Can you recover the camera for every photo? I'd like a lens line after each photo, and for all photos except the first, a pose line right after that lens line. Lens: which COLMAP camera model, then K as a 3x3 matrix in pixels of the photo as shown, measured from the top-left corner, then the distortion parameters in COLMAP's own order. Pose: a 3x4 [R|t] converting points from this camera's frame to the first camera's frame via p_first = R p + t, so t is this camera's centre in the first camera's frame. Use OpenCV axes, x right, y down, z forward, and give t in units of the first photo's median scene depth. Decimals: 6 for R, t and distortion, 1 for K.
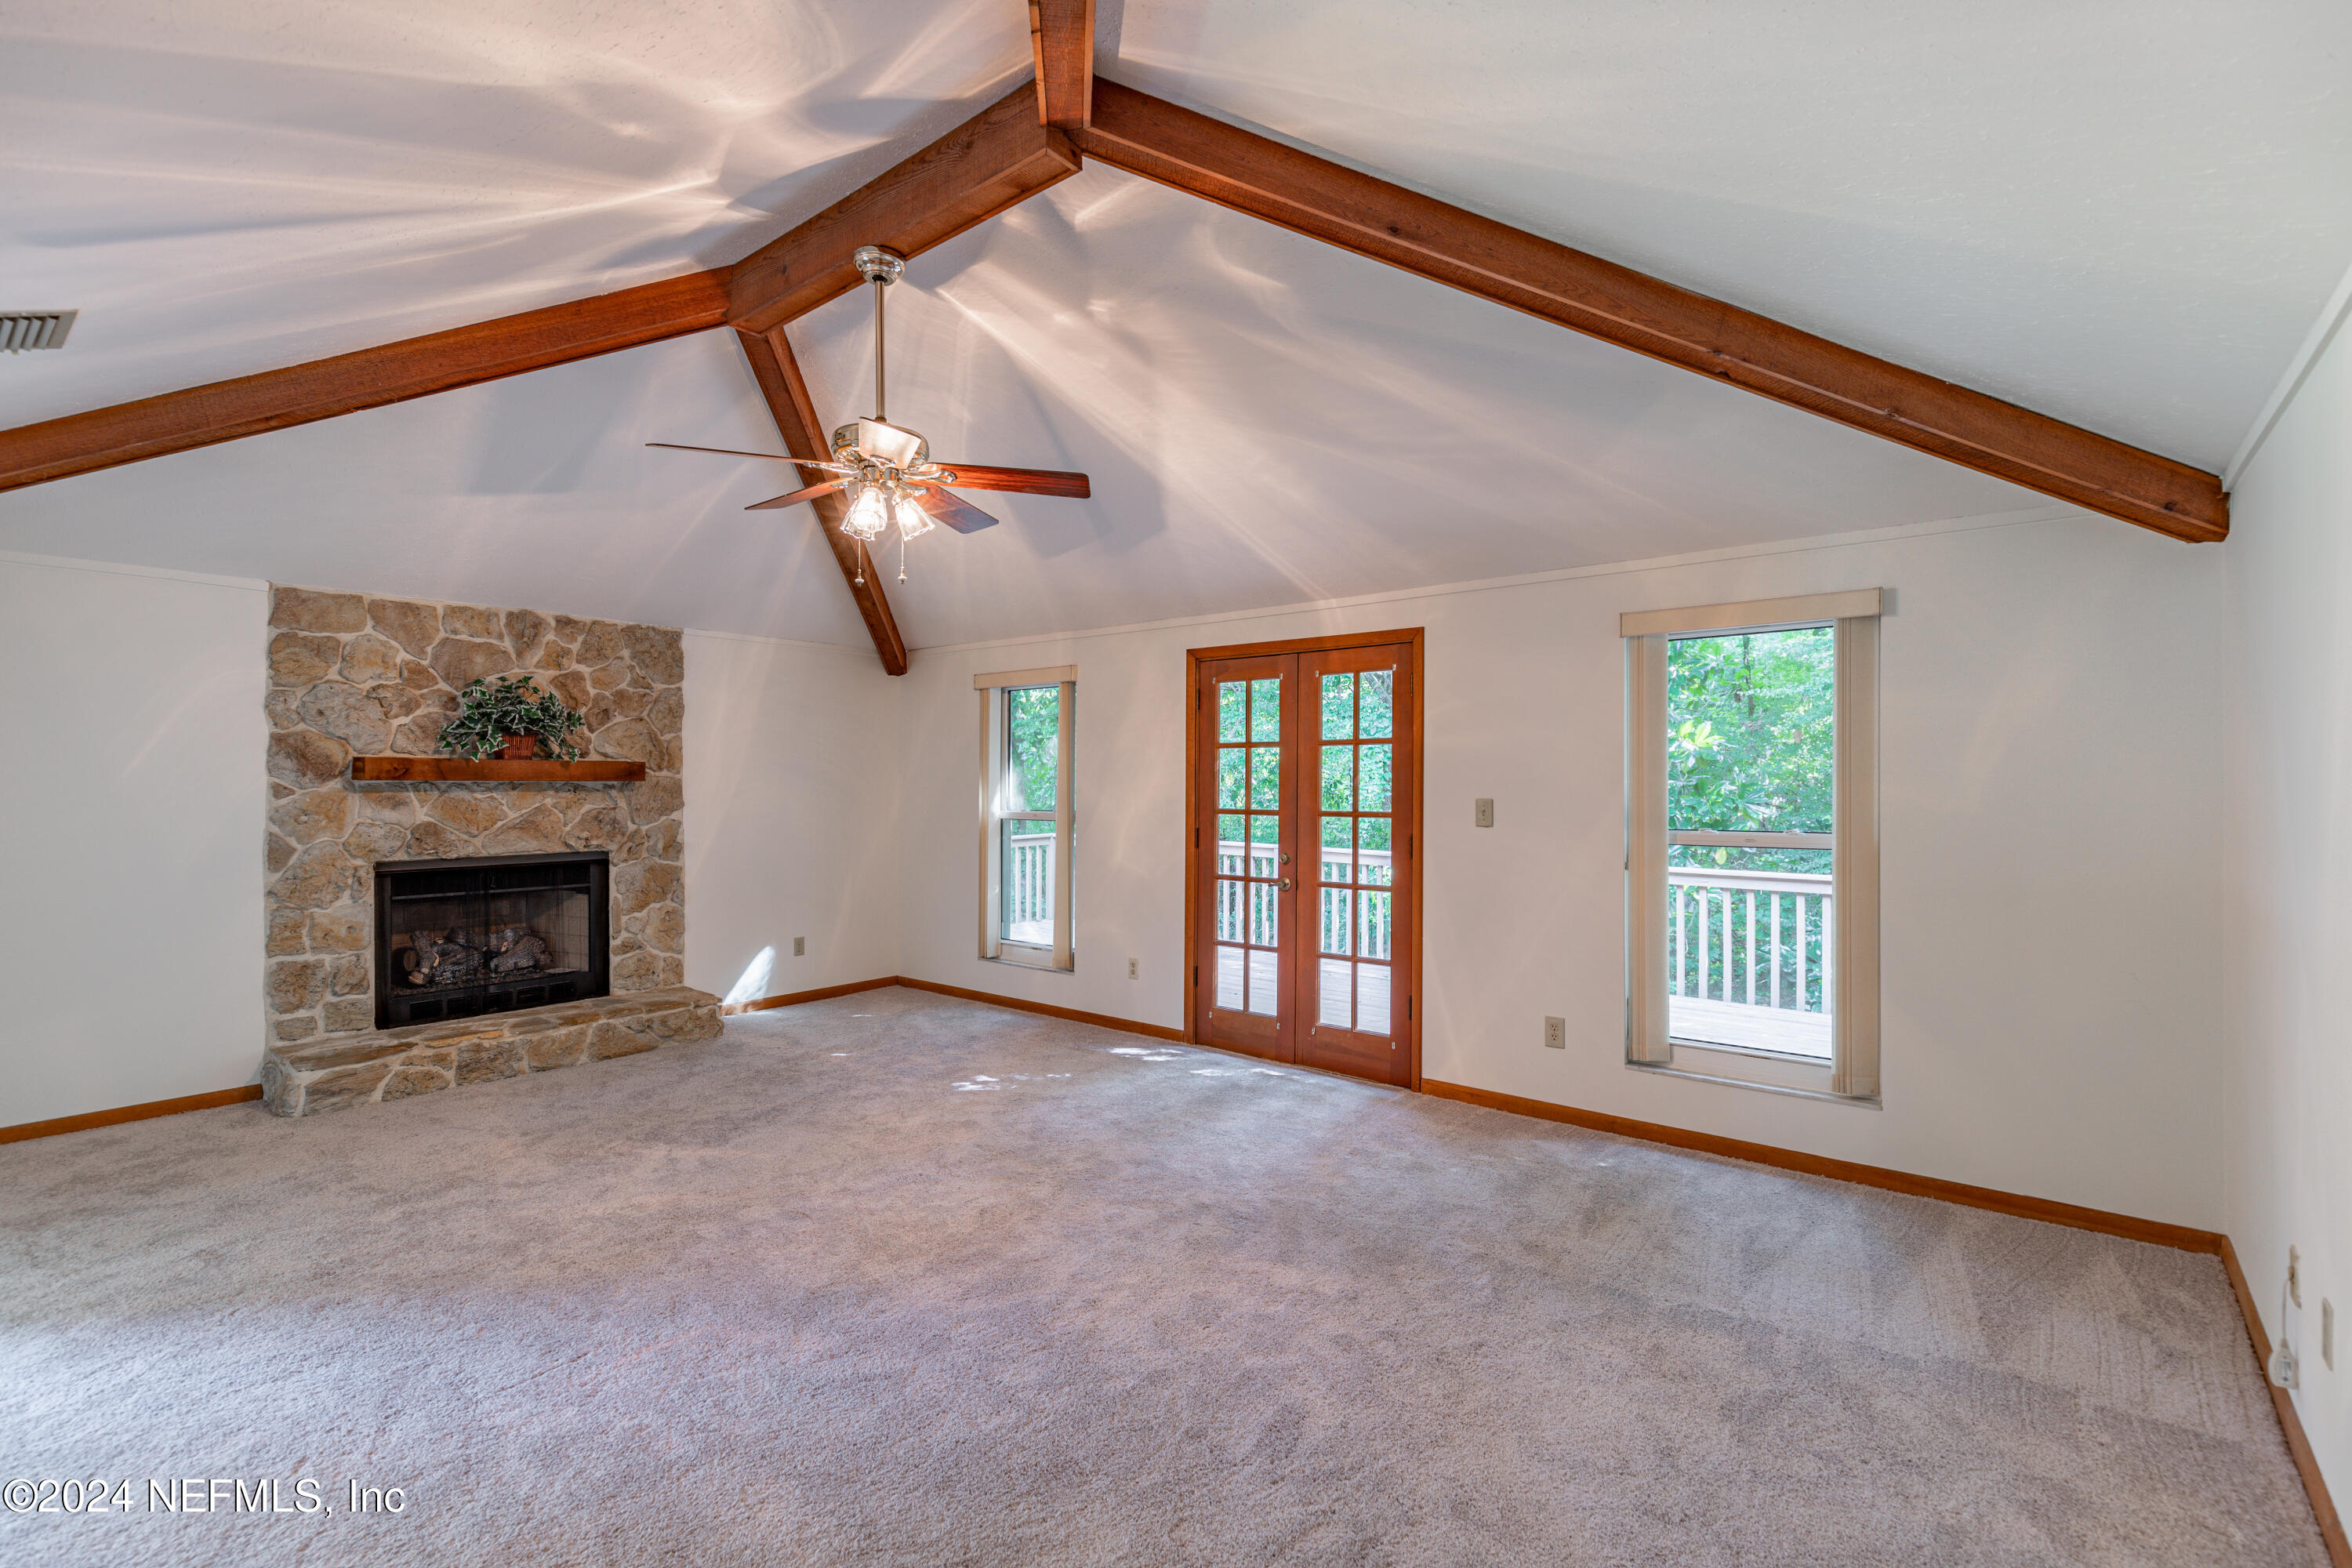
lens RADIAL K [[1054.5, 0, 1190.4], [0, 1054.5, 771.5], [0, 0, 1]] dist [0.013432, -0.002758]
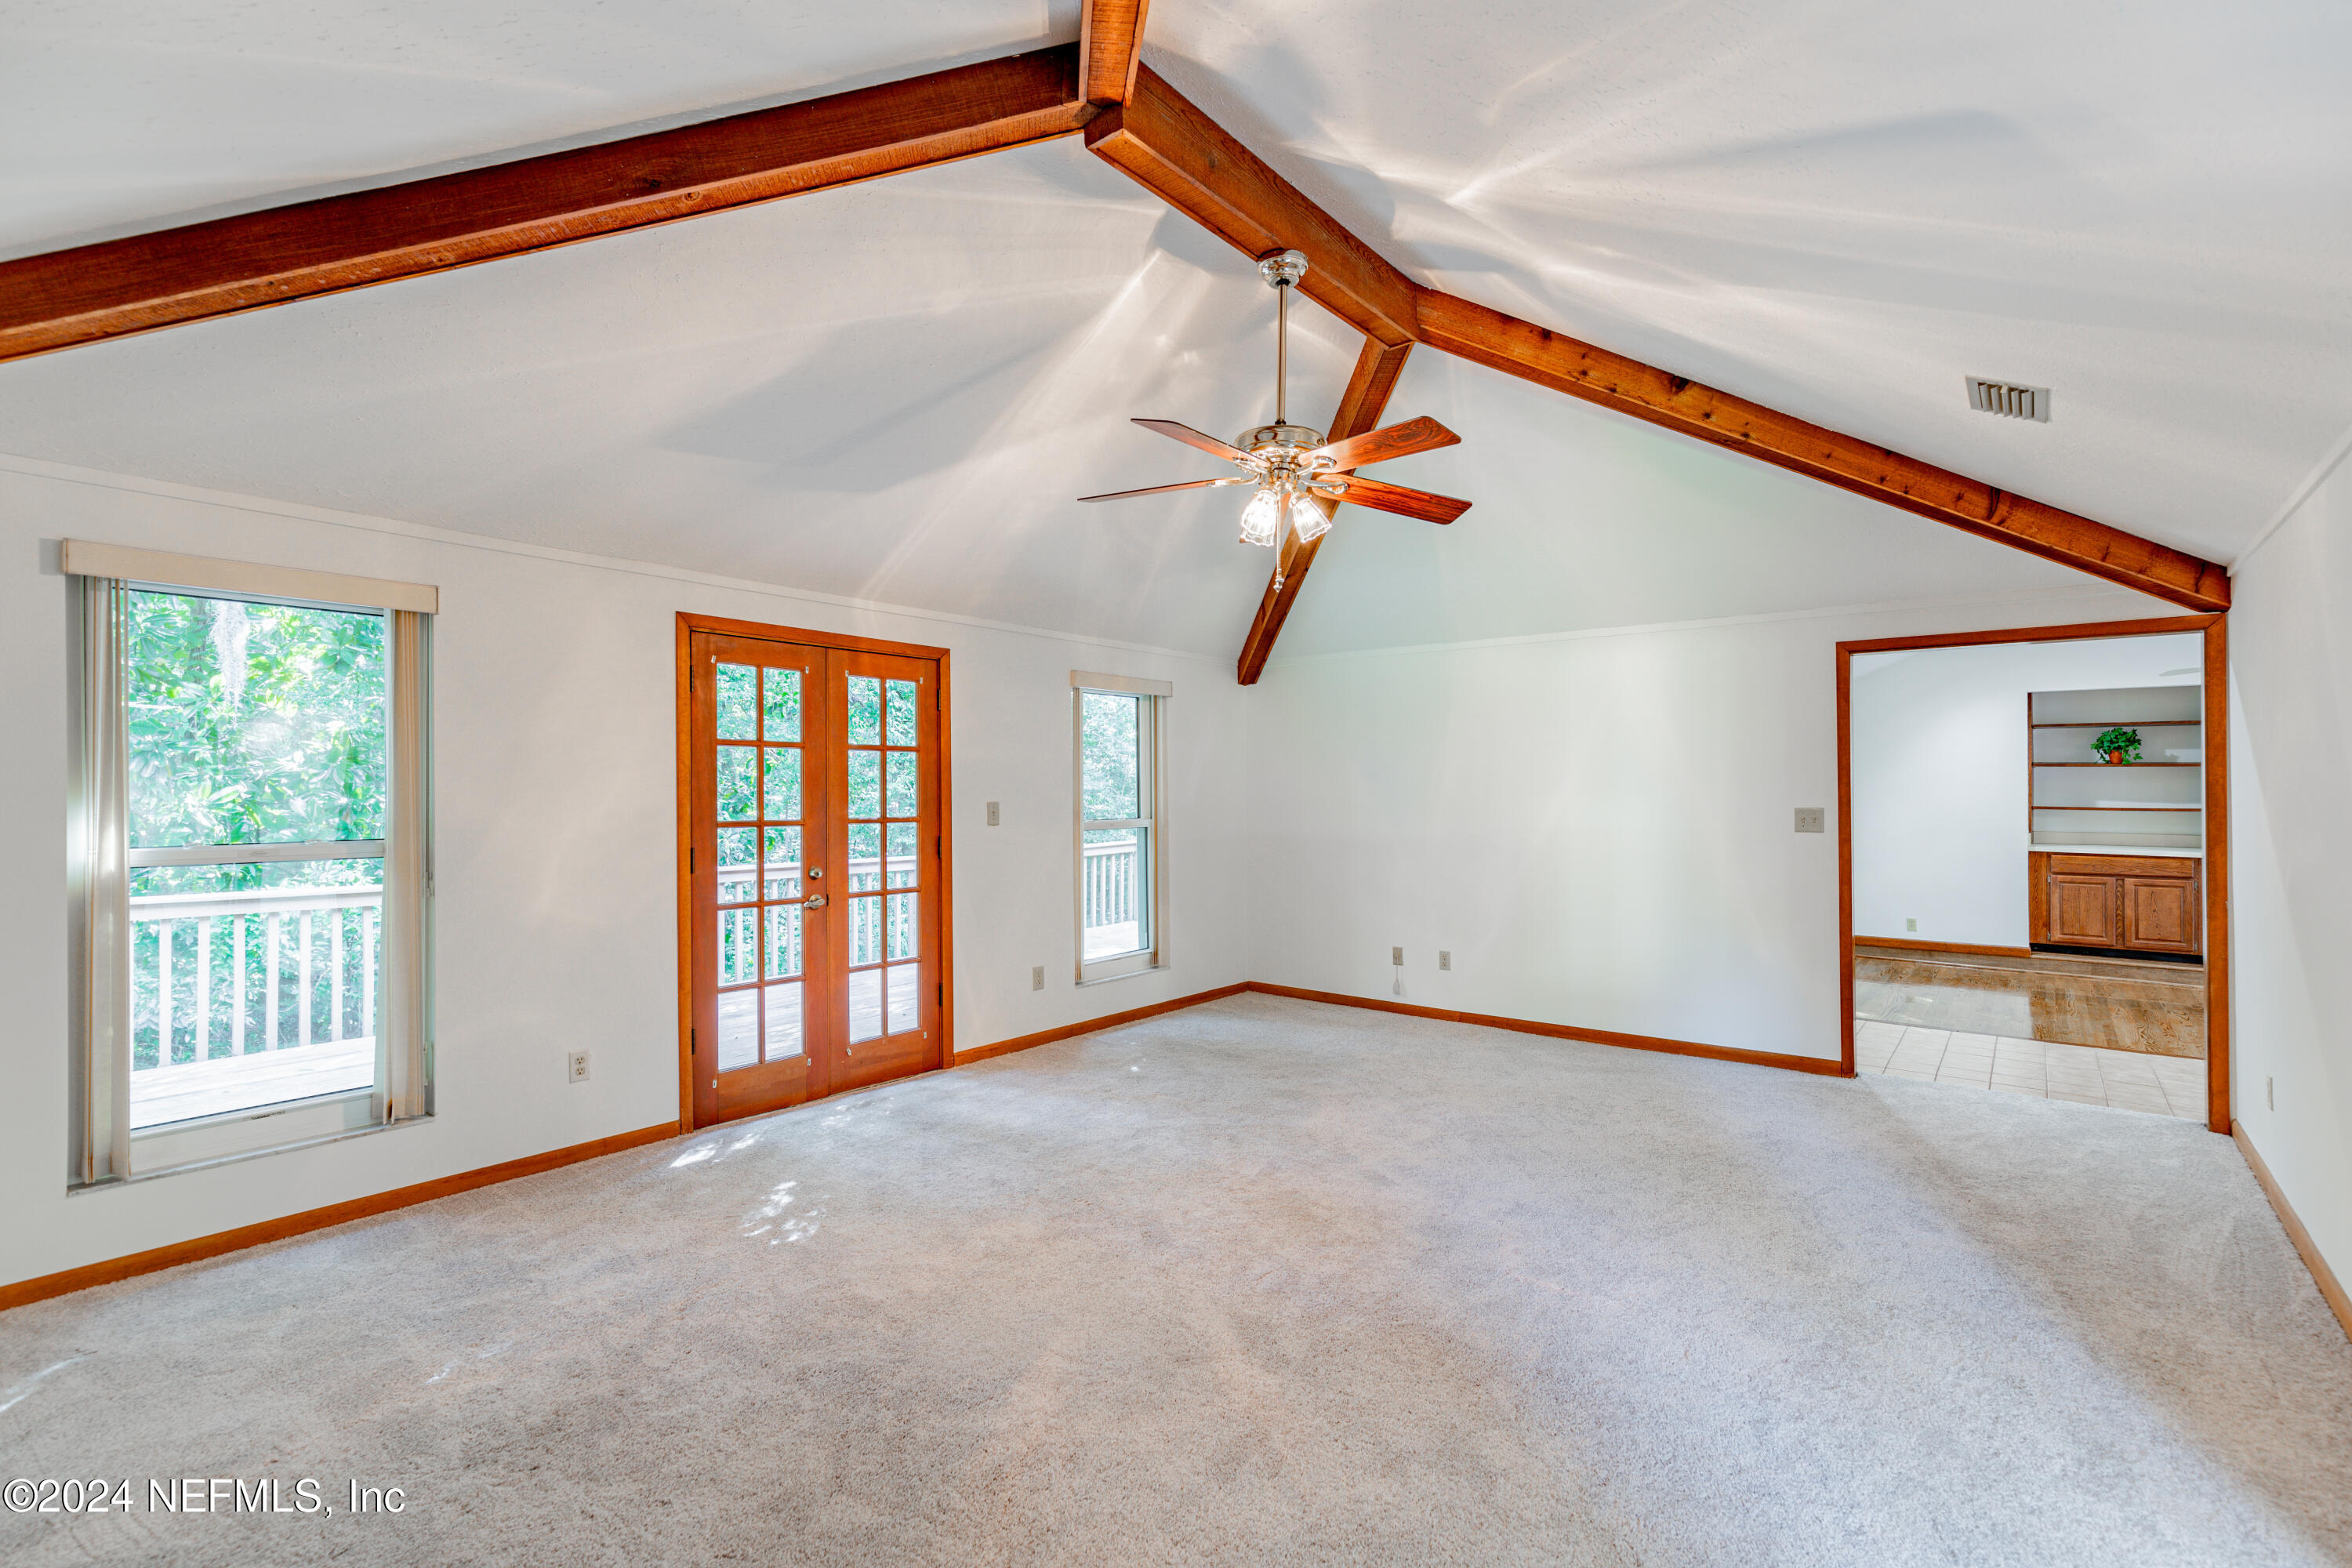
lens RADIAL K [[1054.5, 0, 1173.3], [0, 1054.5, 781.3], [0, 0, 1]] dist [0.013432, -0.002758]
pose [[-0.000319, 0.008222, 0.999966, -0.827077], [-0.010389, 0.999912, -0.008225, 0.008185], [-0.999946, -0.010392, -0.000233, 0.707863]]
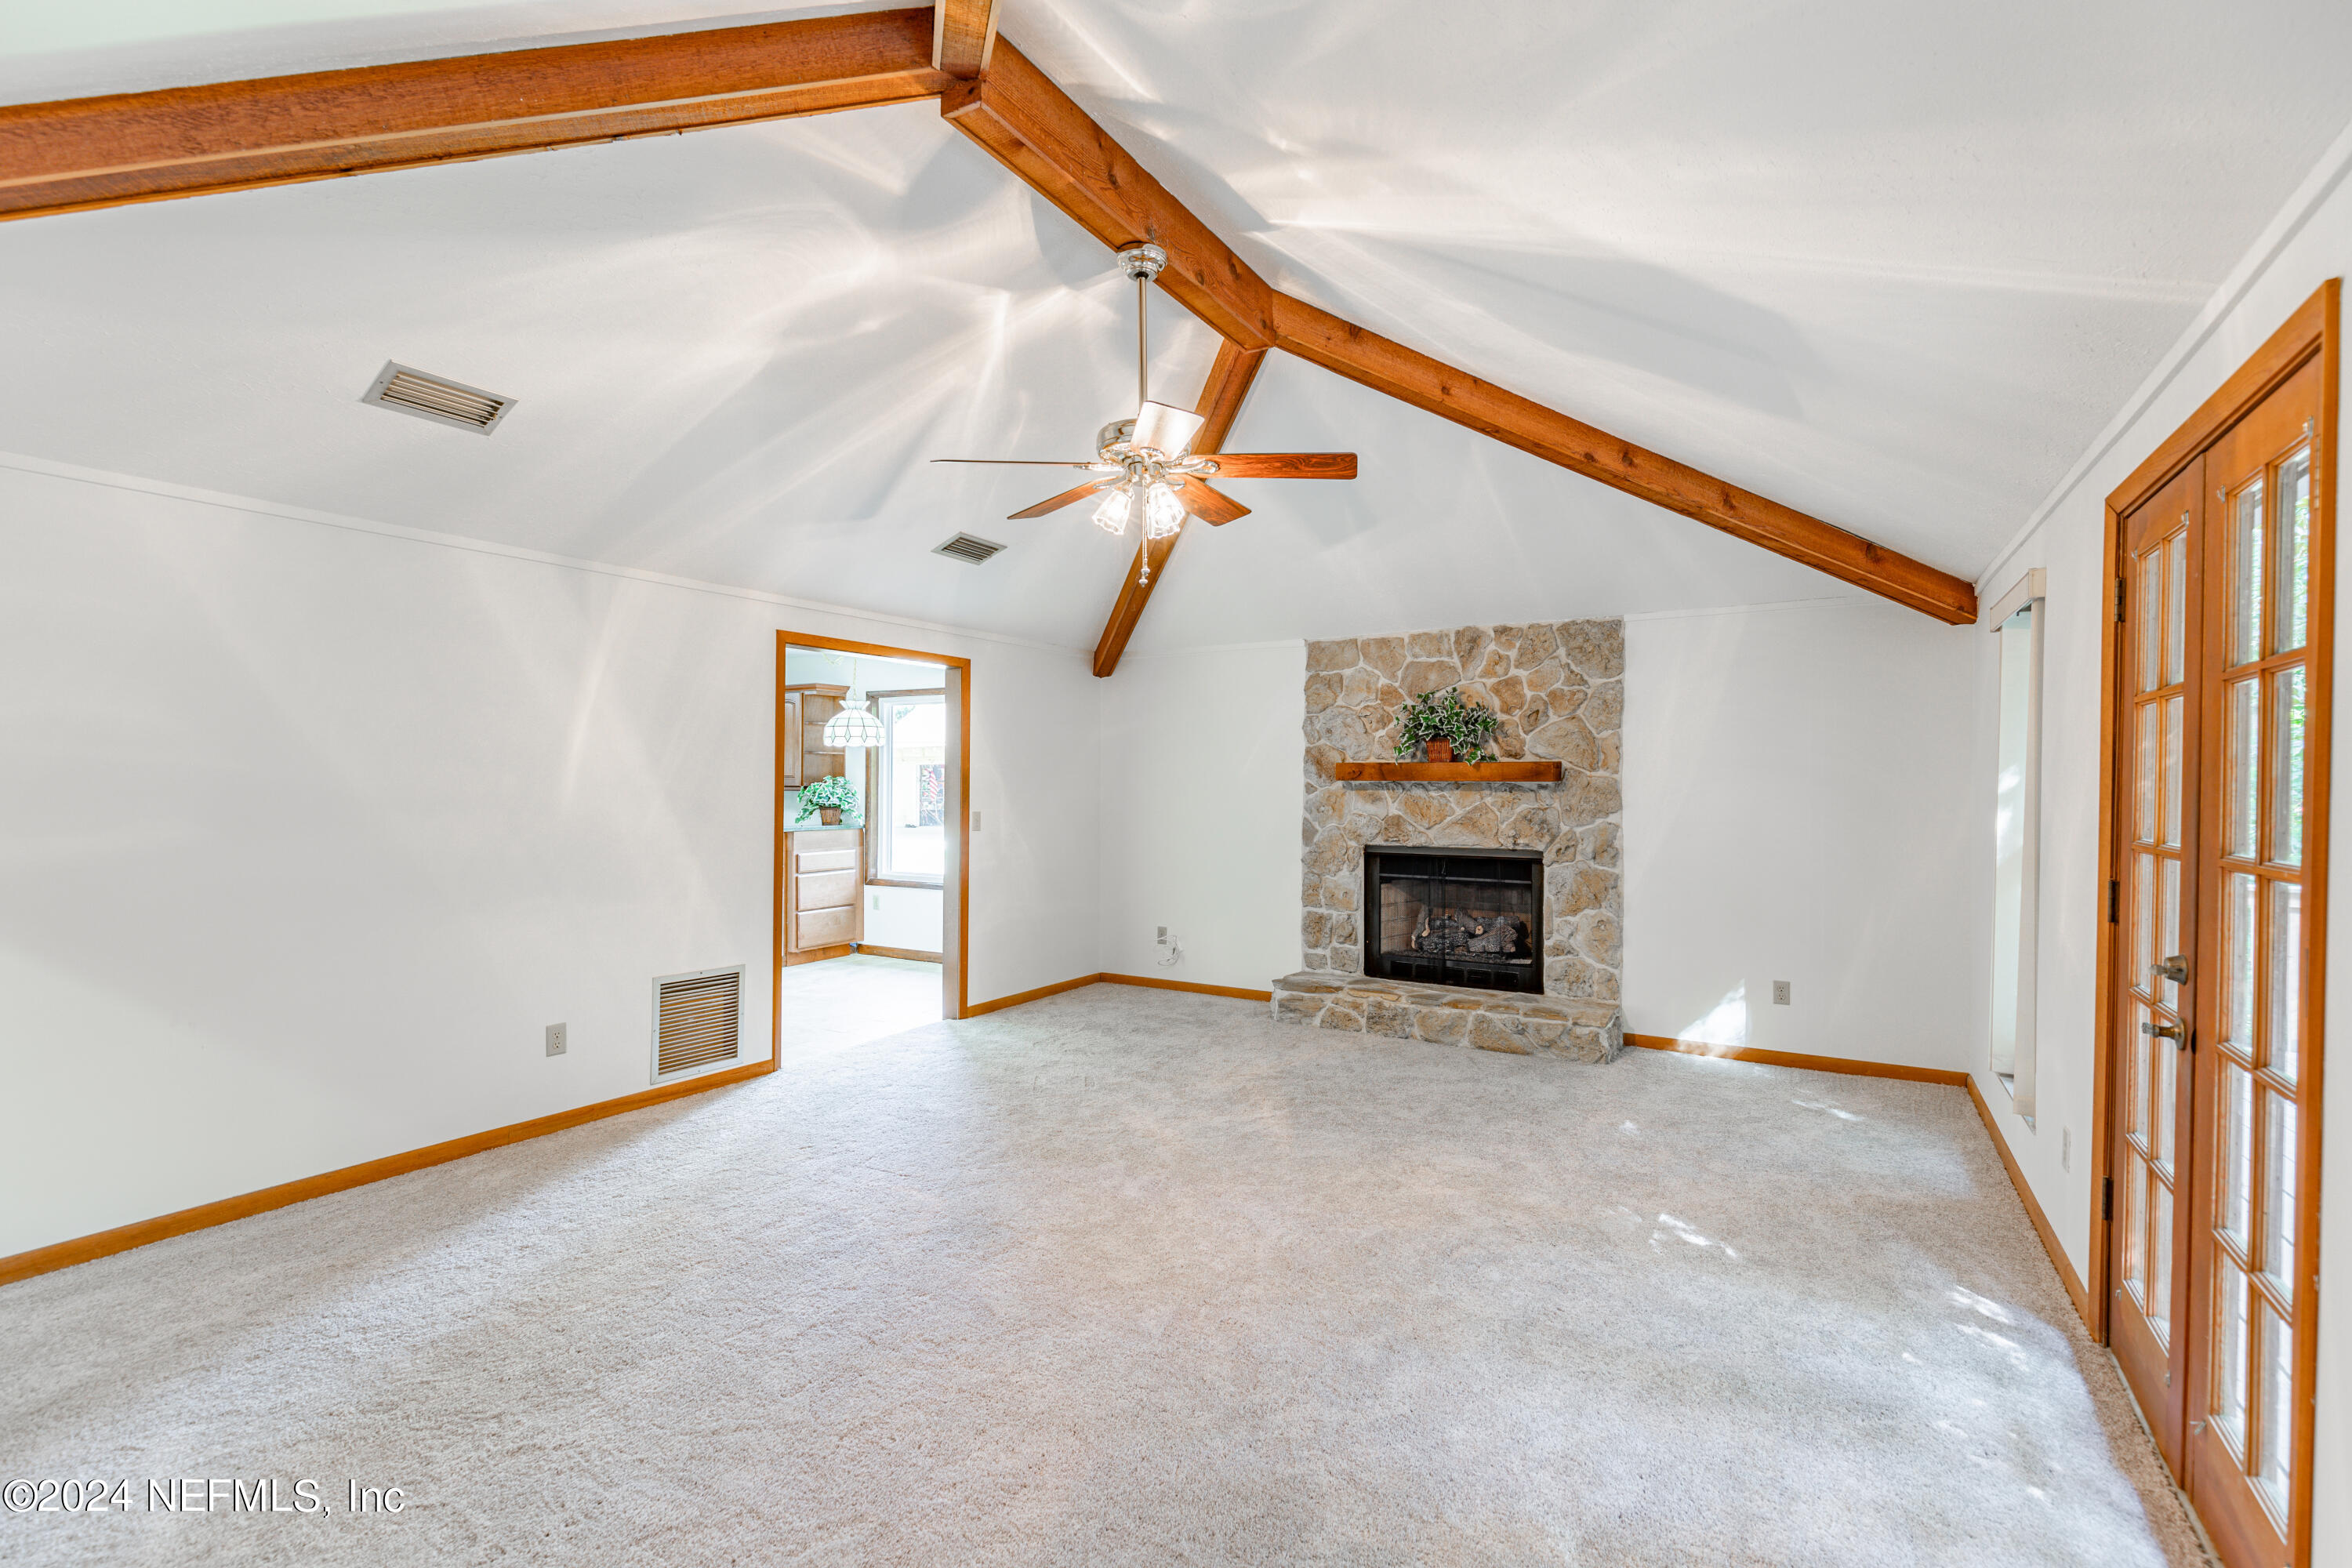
lens RADIAL K [[1054.5, 0, 1163.2], [0, 1054.5, 777.6], [0, 0, 1]] dist [0.013432, -0.002758]
pose [[0.137405, -0.004673, -0.990504, 0.449390], [0.006987, 0.999969, -0.003748, 0.007352], [0.990490, -0.006406, 0.137433, 0.572454]]
